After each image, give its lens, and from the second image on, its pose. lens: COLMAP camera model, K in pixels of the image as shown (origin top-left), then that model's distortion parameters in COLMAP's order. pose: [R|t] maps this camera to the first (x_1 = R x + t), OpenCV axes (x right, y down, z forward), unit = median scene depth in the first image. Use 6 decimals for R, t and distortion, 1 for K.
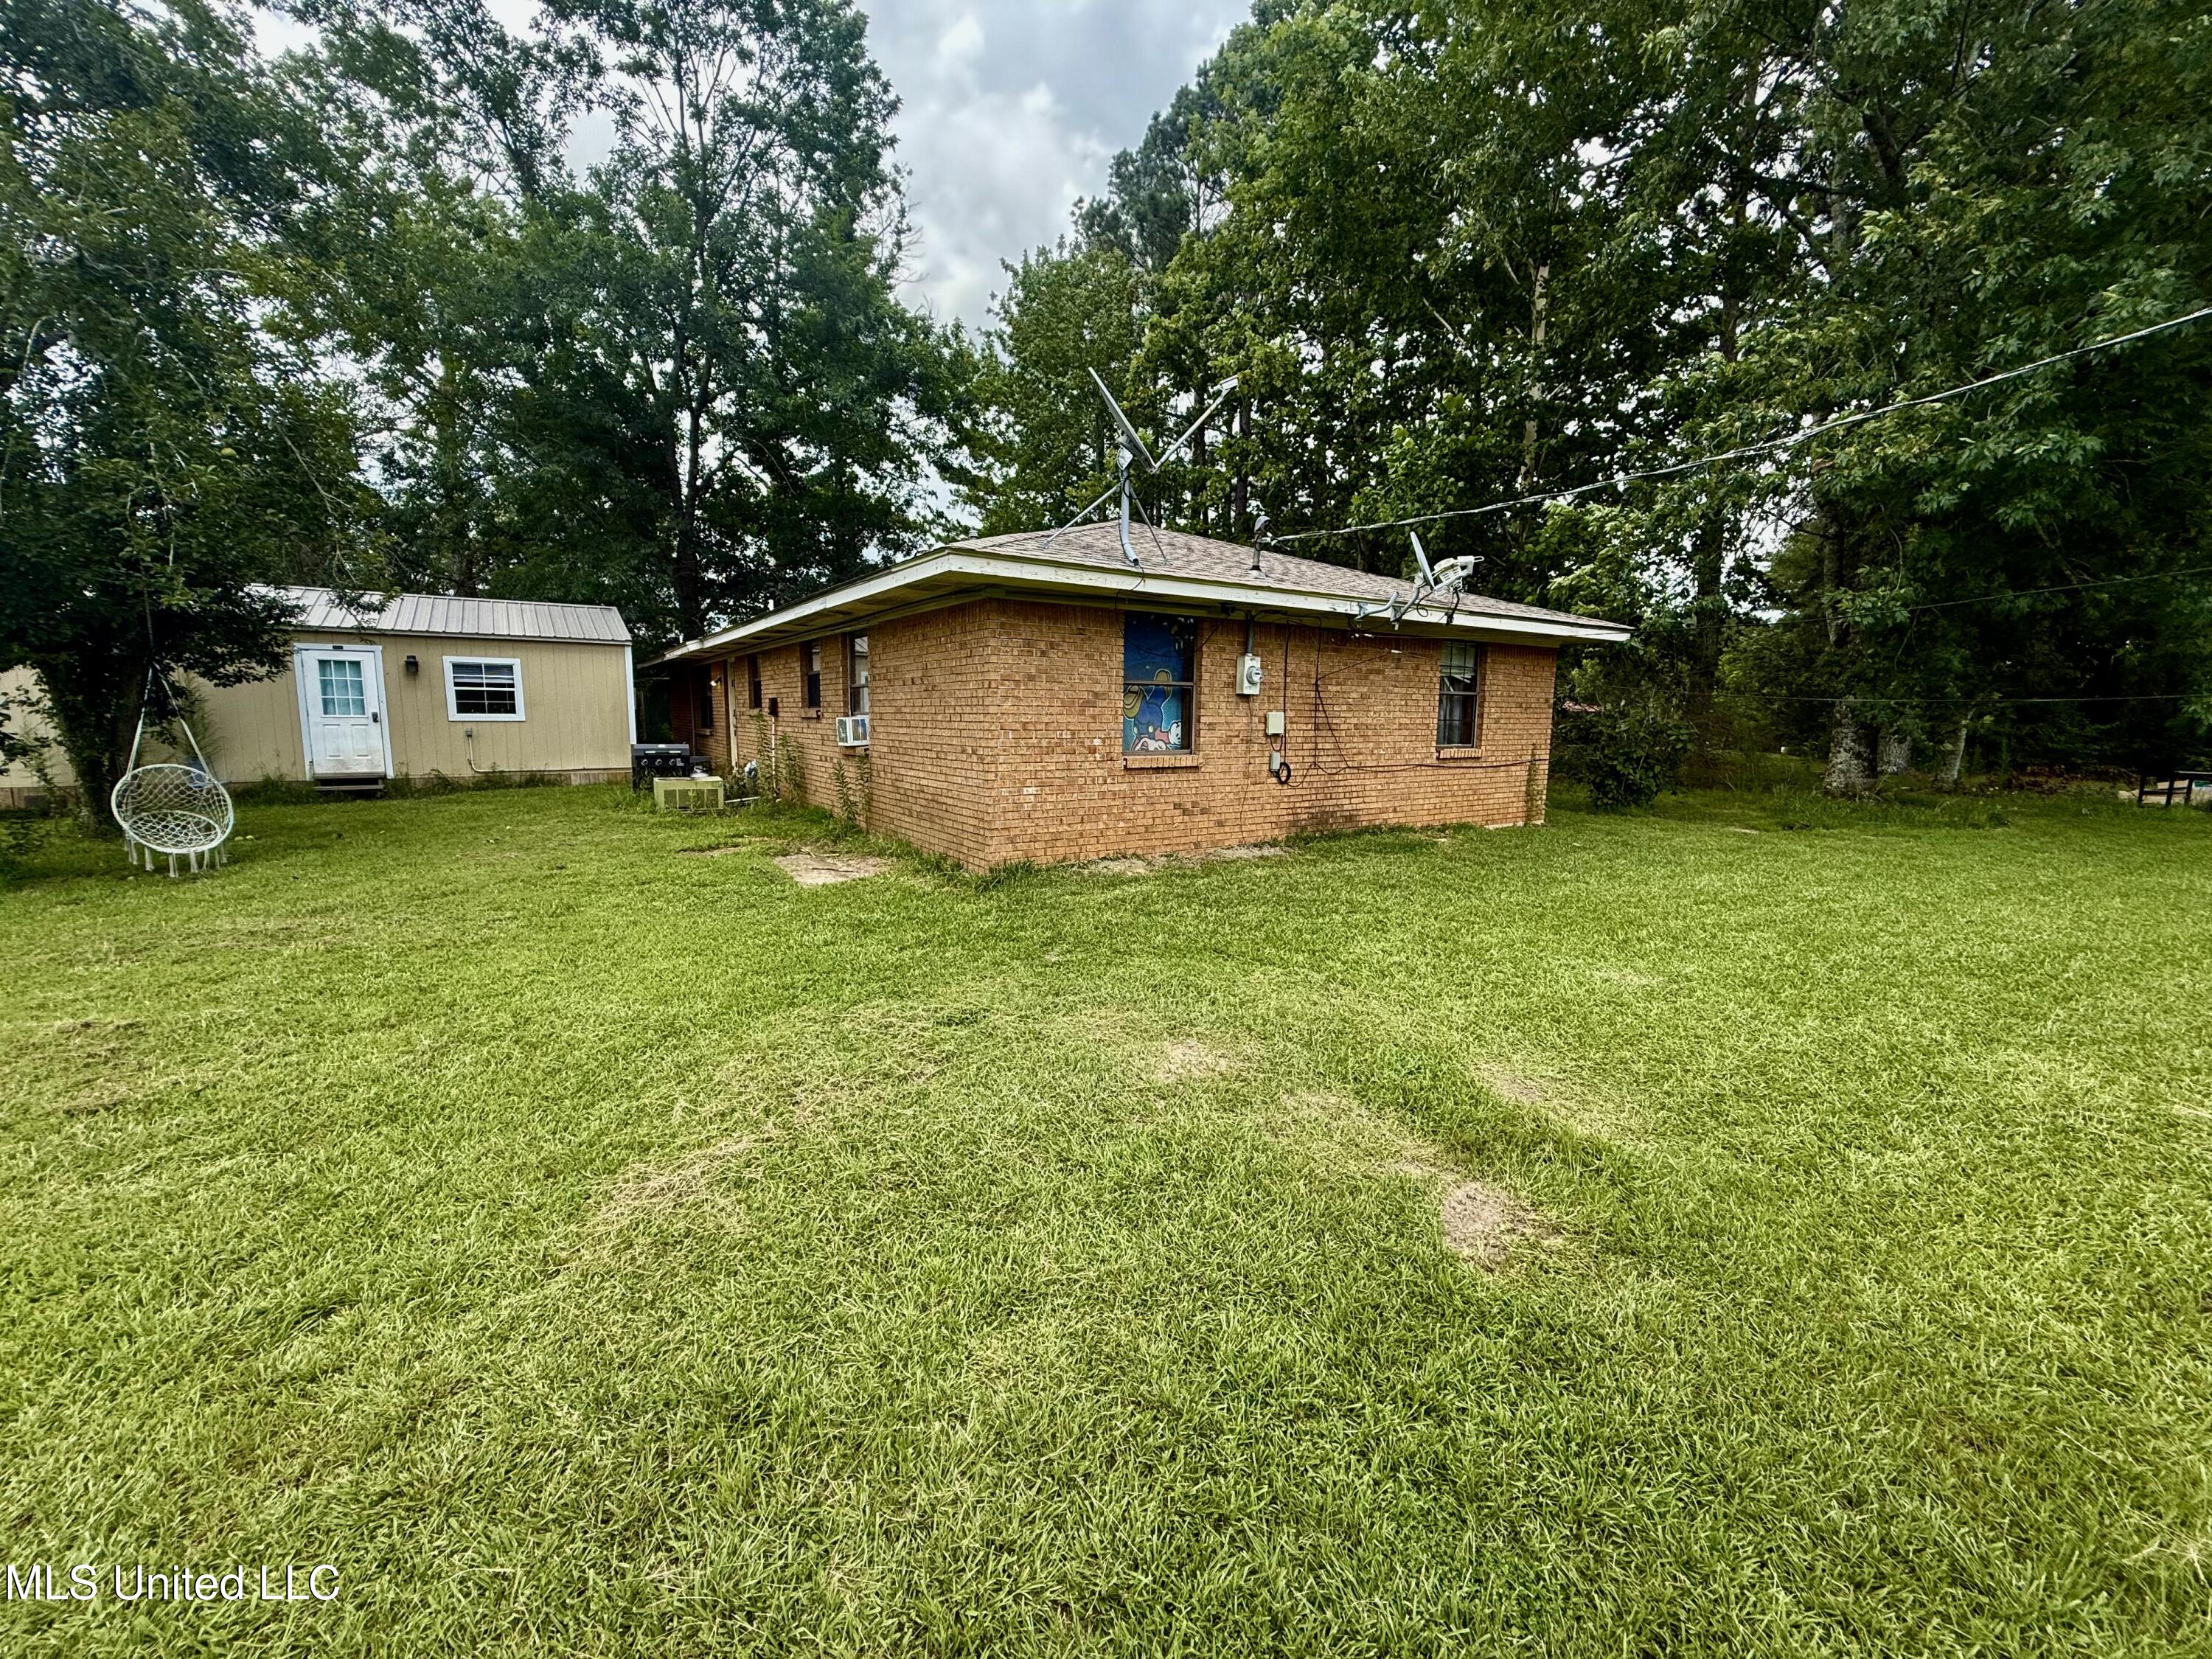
lens RADIAL K [[880.9, 0, 1106.2], [0, 880.9, 834.6], [0, 0, 1]] dist [-0.002952, -0.000374]
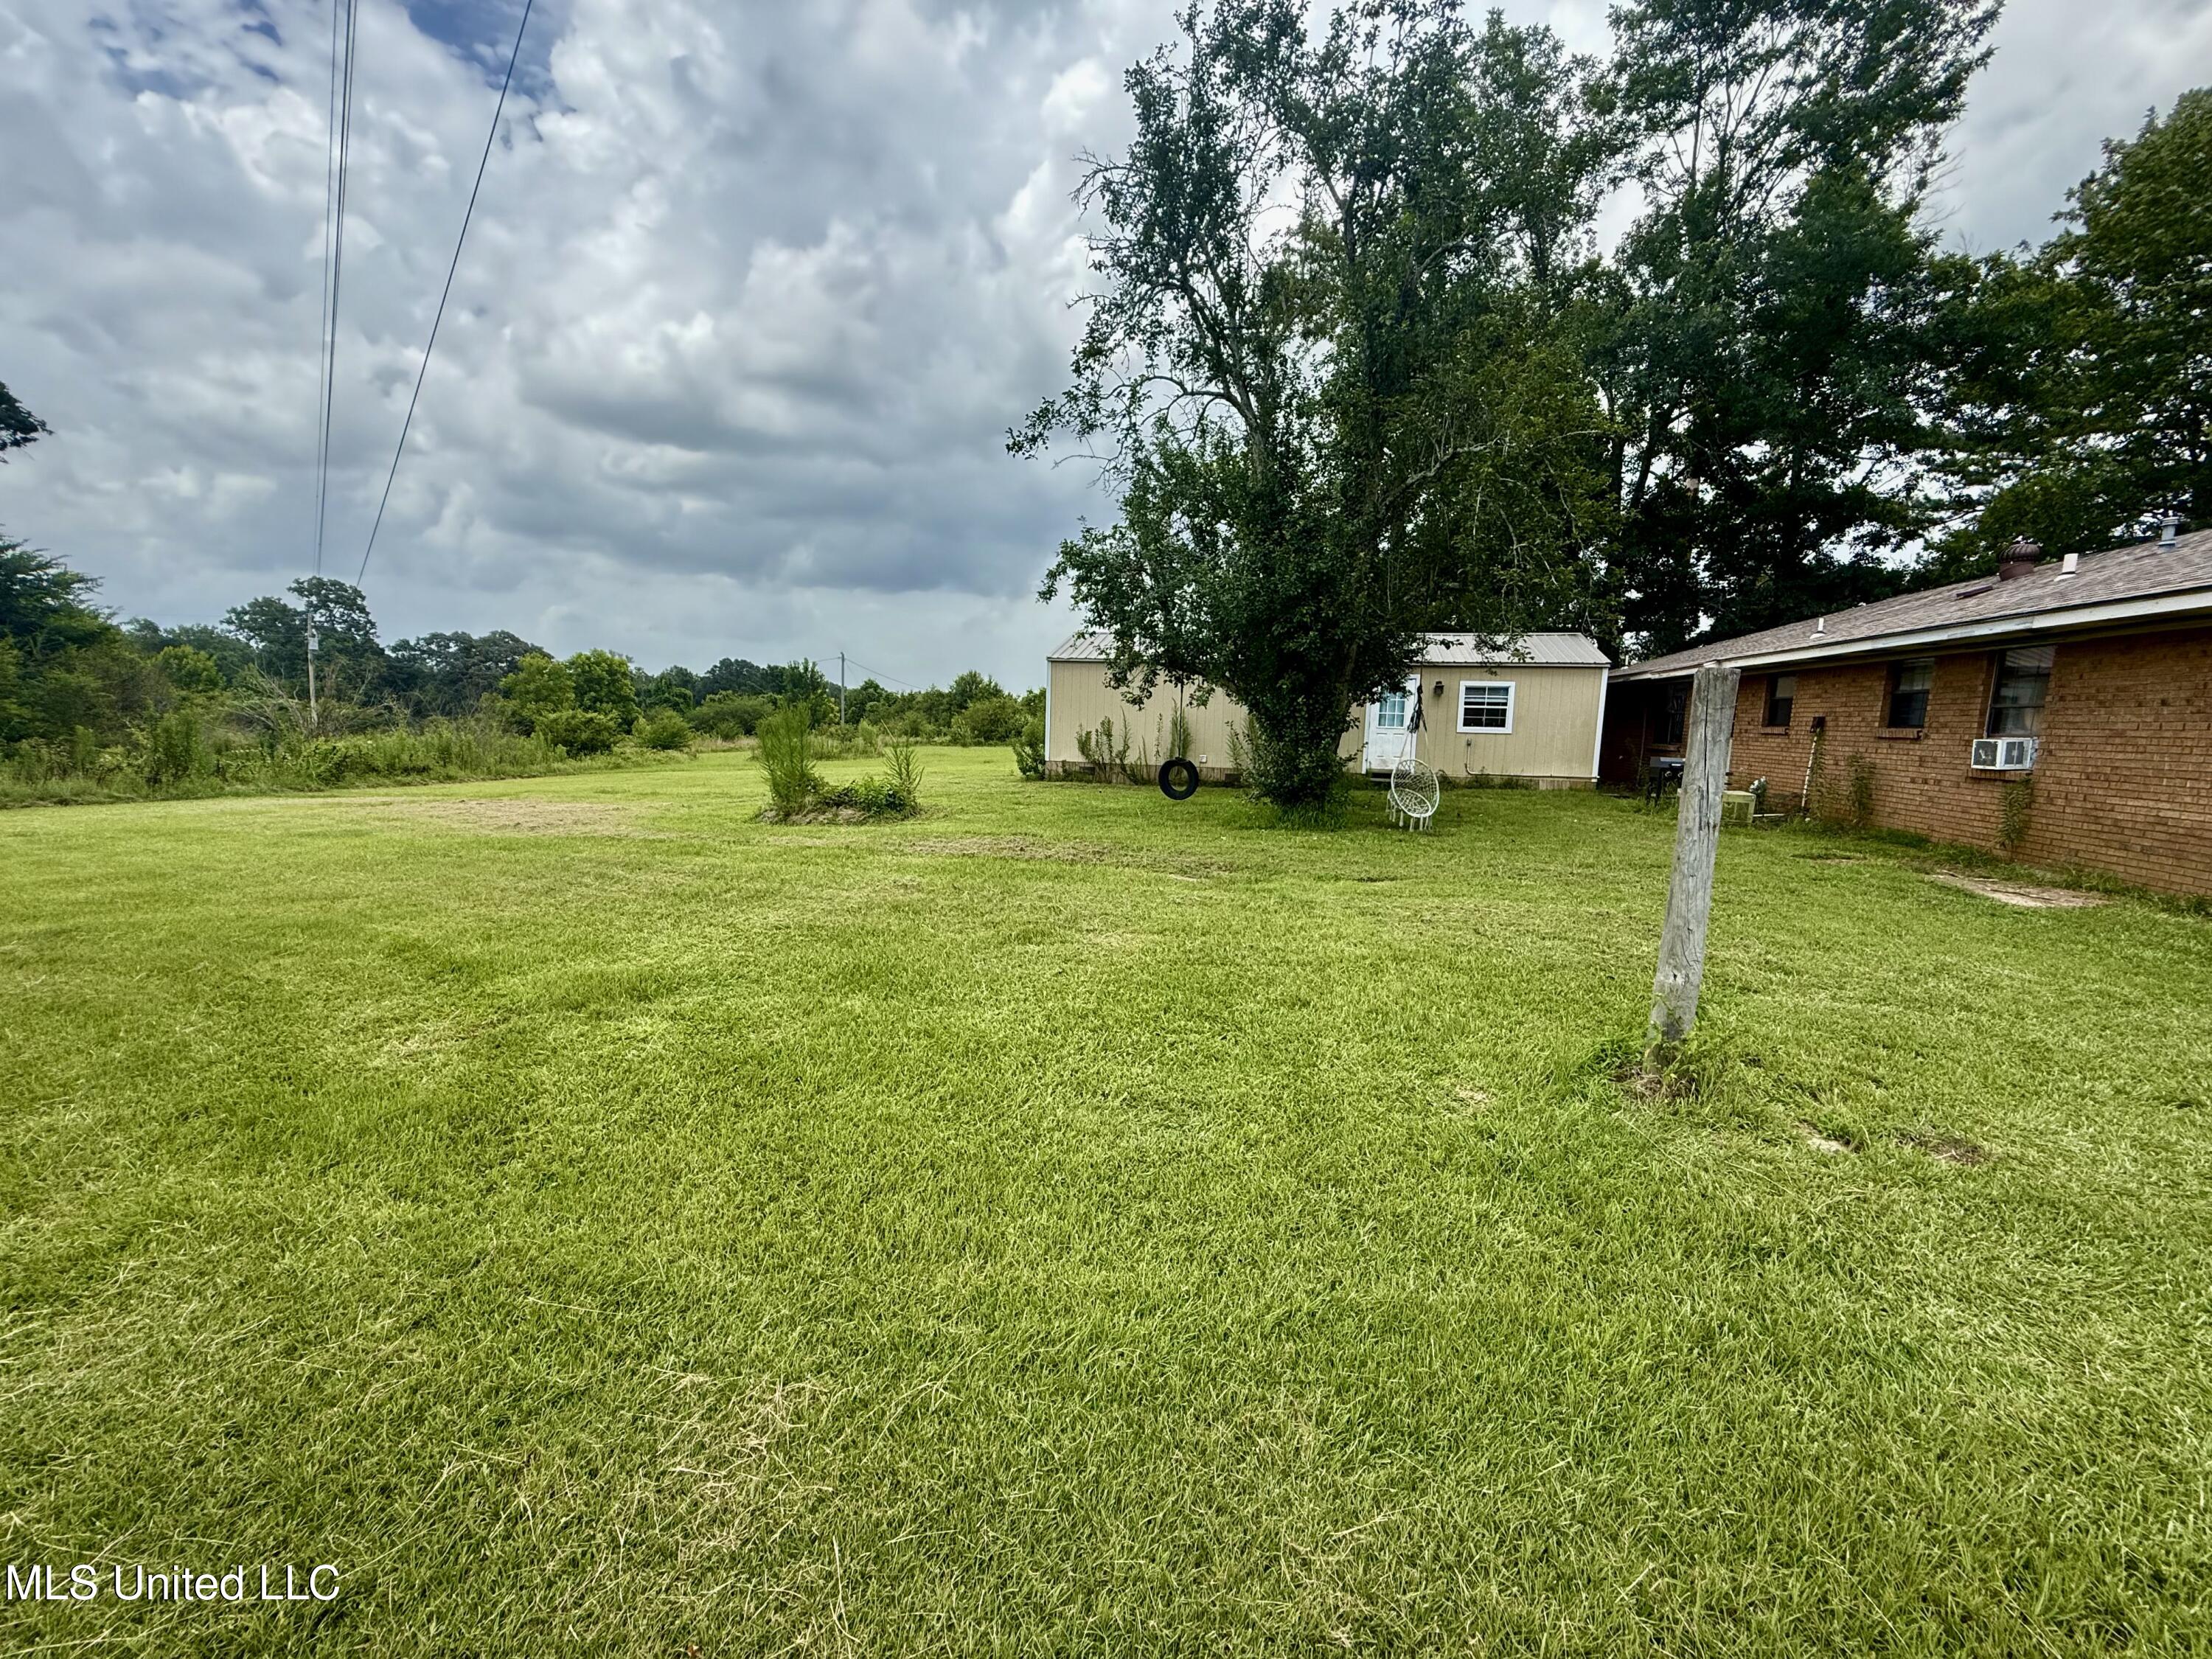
lens RADIAL K [[880.9, 0, 1094.5], [0, 880.9, 830.8], [0, 0, 1]] dist [-0.002952, -0.000374]
pose [[0.665023, 0.103736, -0.739583, -0.145075], [-0.118716, 0.992398, 0.032450, 0.030798], [0.737327, 0.066221, 0.672282, -0.215383]]
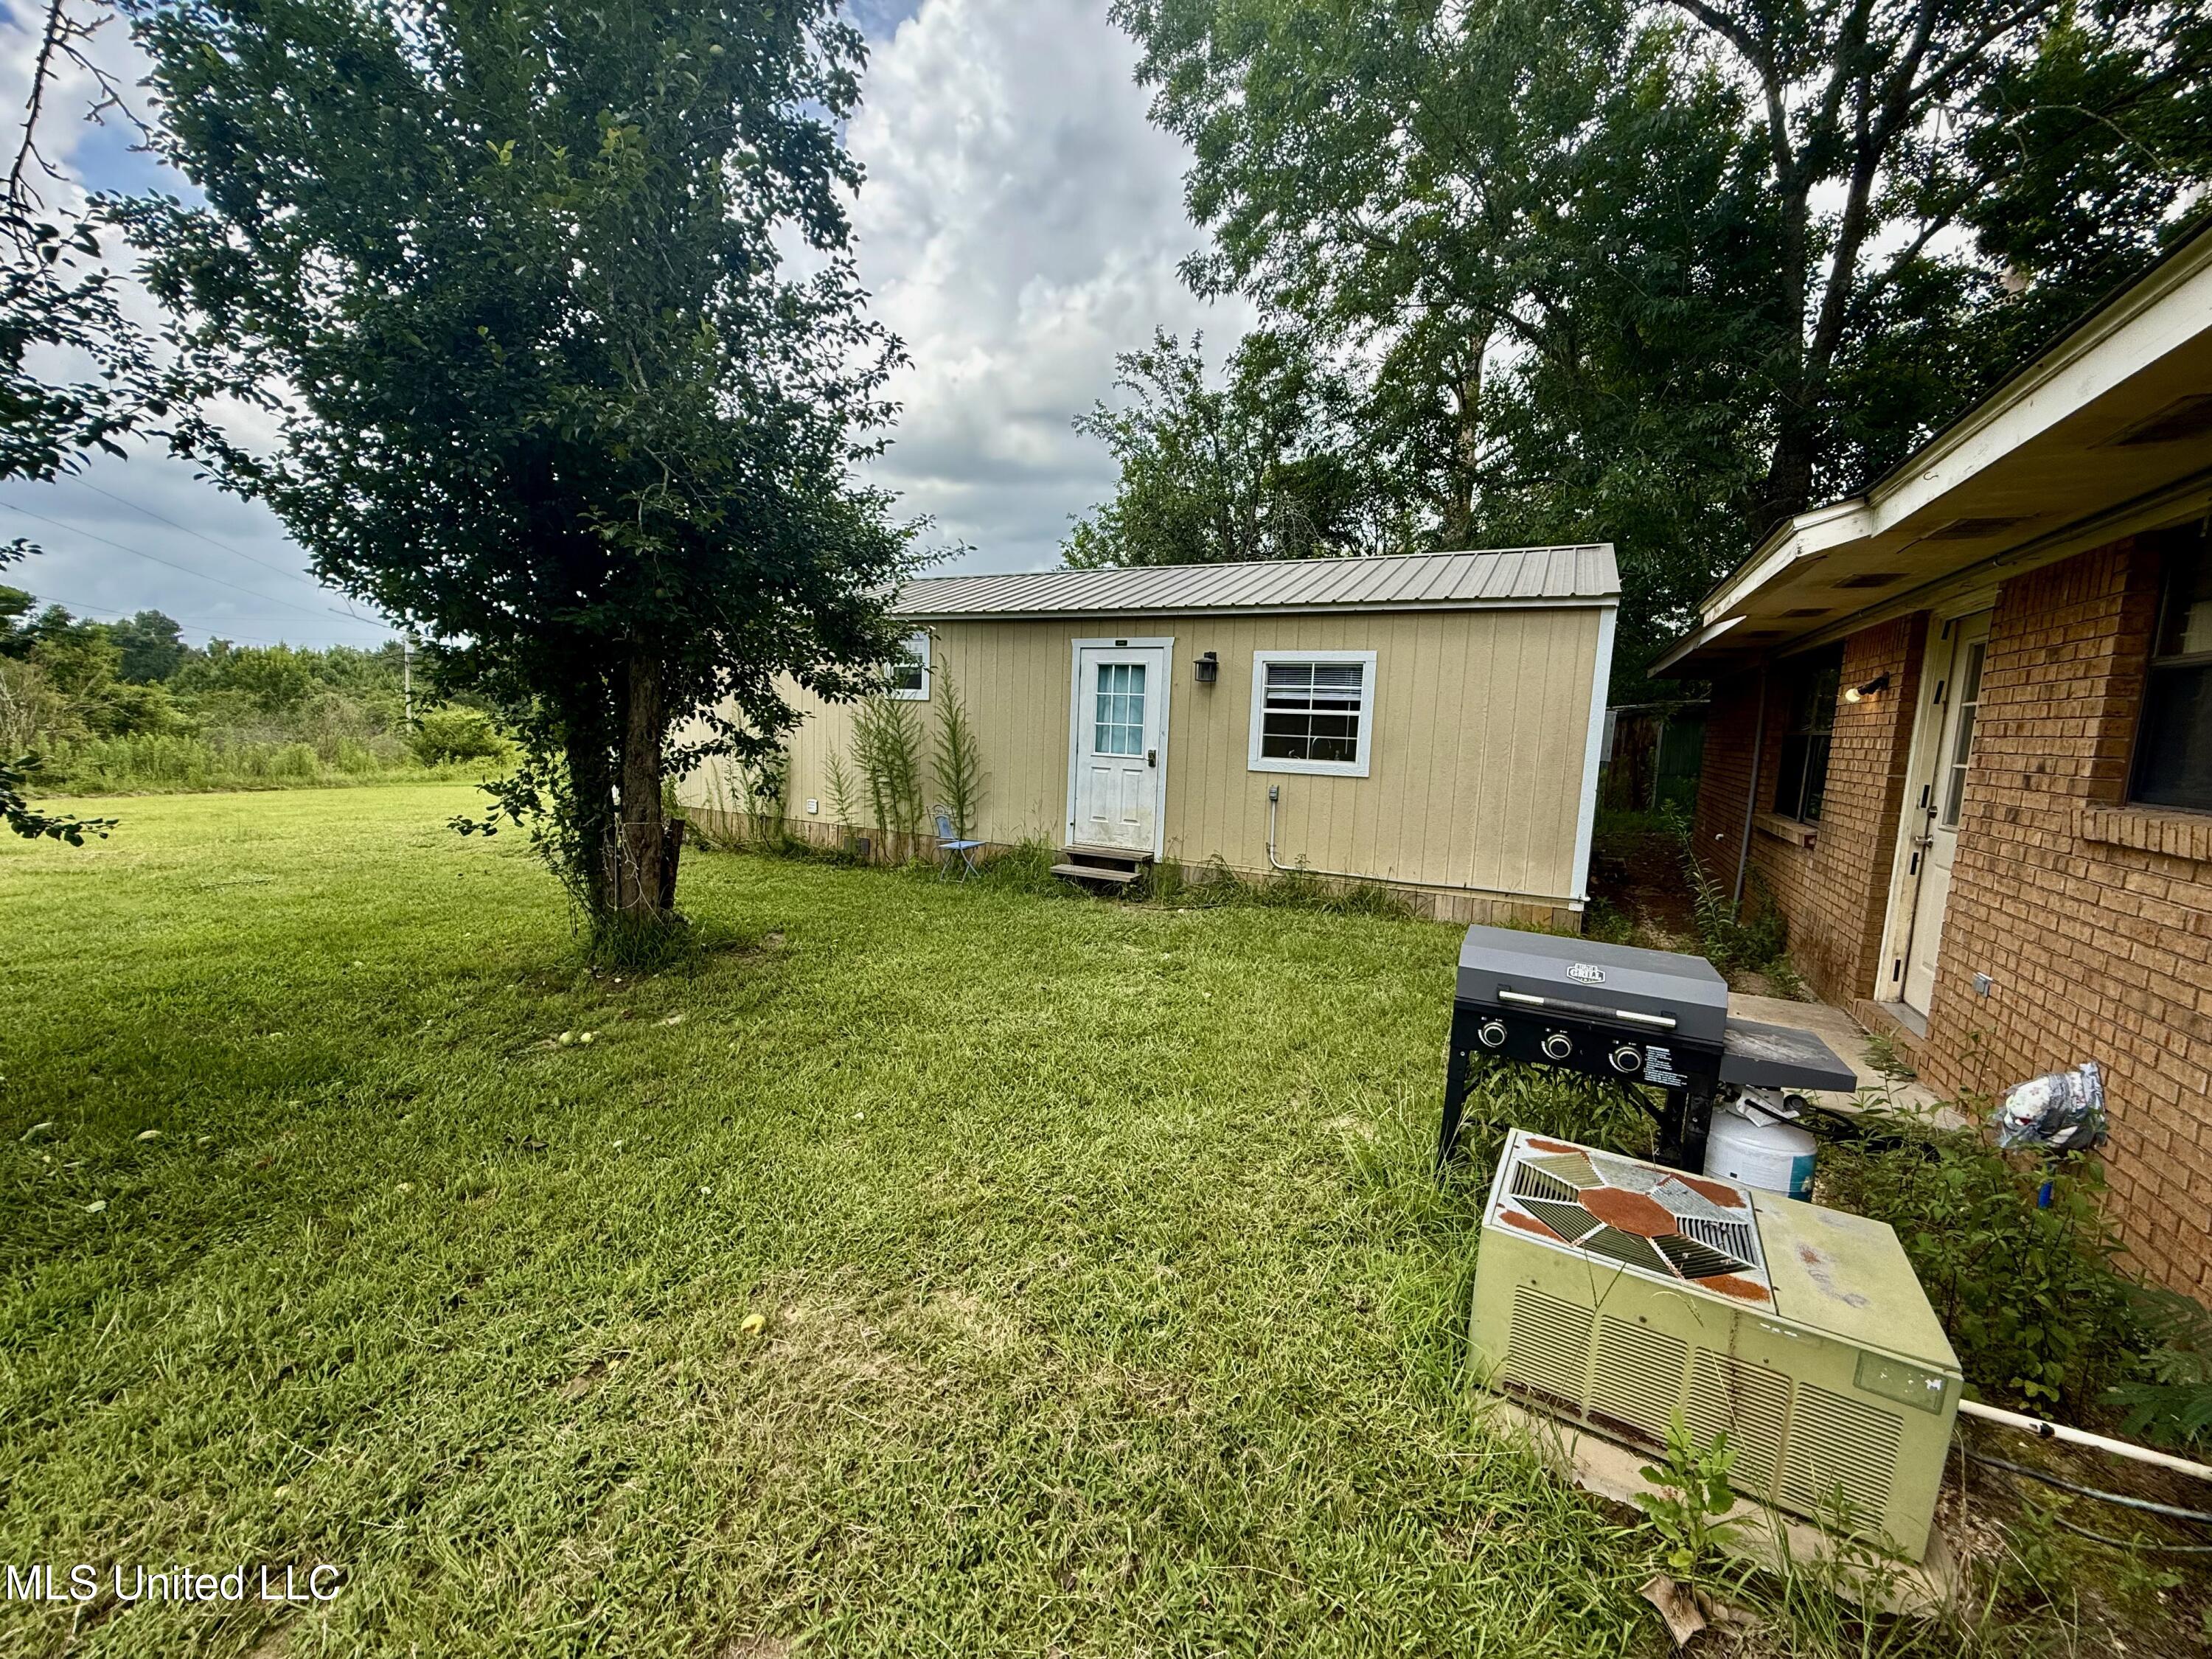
lens RADIAL K [[880.9, 0, 1112.1], [0, 880.9, 832.9], [0, 0, 1]] dist [-0.002952, -0.000374]
pose [[0.493362, 0.117270, -0.861882, -0.316888], [-0.149159, 0.987599, 0.048993, -0.104676], [0.856939, 0.104386, 0.504736, 0.655695]]
